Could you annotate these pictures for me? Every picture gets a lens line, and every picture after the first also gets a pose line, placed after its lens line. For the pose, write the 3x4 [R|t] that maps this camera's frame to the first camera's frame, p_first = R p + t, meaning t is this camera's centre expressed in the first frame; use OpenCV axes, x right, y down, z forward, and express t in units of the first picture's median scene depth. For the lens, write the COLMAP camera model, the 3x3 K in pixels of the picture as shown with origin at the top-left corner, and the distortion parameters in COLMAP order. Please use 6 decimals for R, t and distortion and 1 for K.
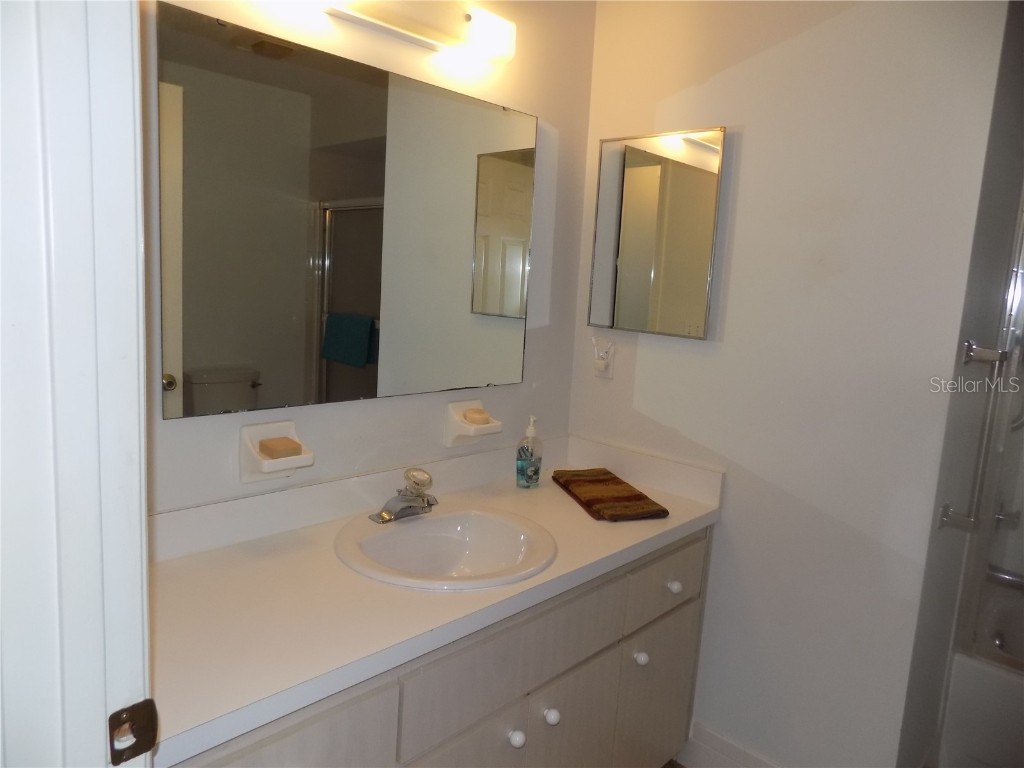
lens RADIAL K [[685.5, 0, 514.5], [0, 685.5, 375.6], [0, 0, 1]] dist [-0.079438, 0.074094]
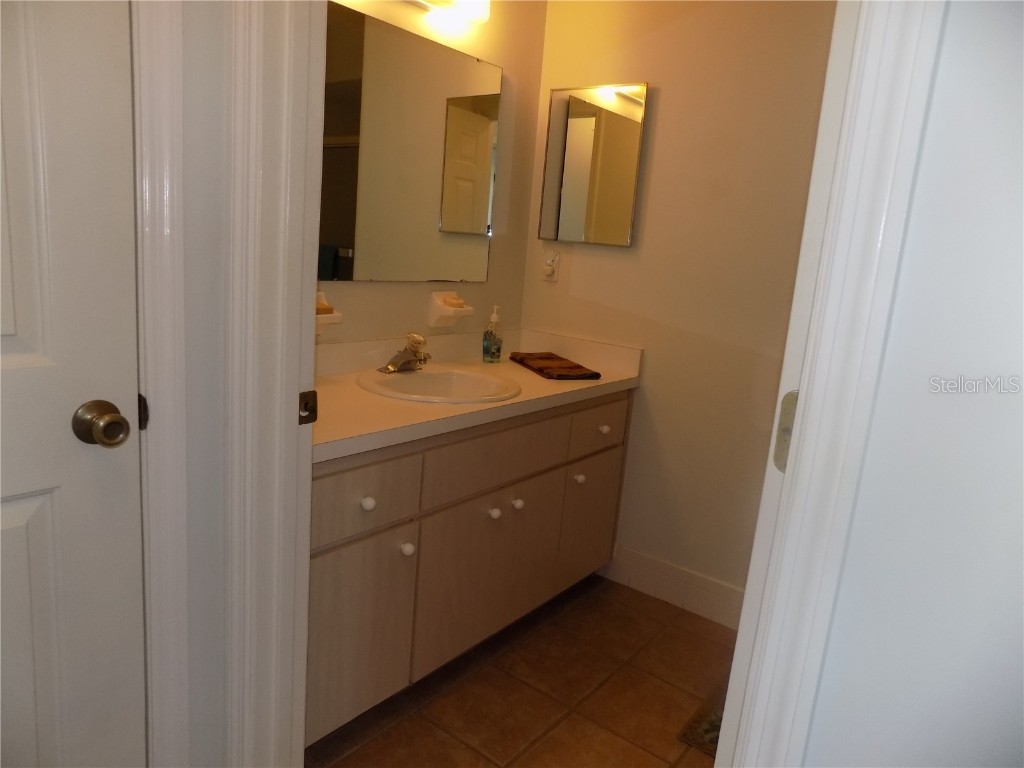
lens RADIAL K [[685.5, 0, 514.5], [0, 685.5, 375.6], [0, 0, 1]] dist [-0.079438, 0.074094]
pose [[0.994284, 0.002689, 0.106731, -0.074446], [-0.008604, 0.998449, 0.054998, 0.117179], [-0.106418, -0.055602, 0.992766, -0.275257]]
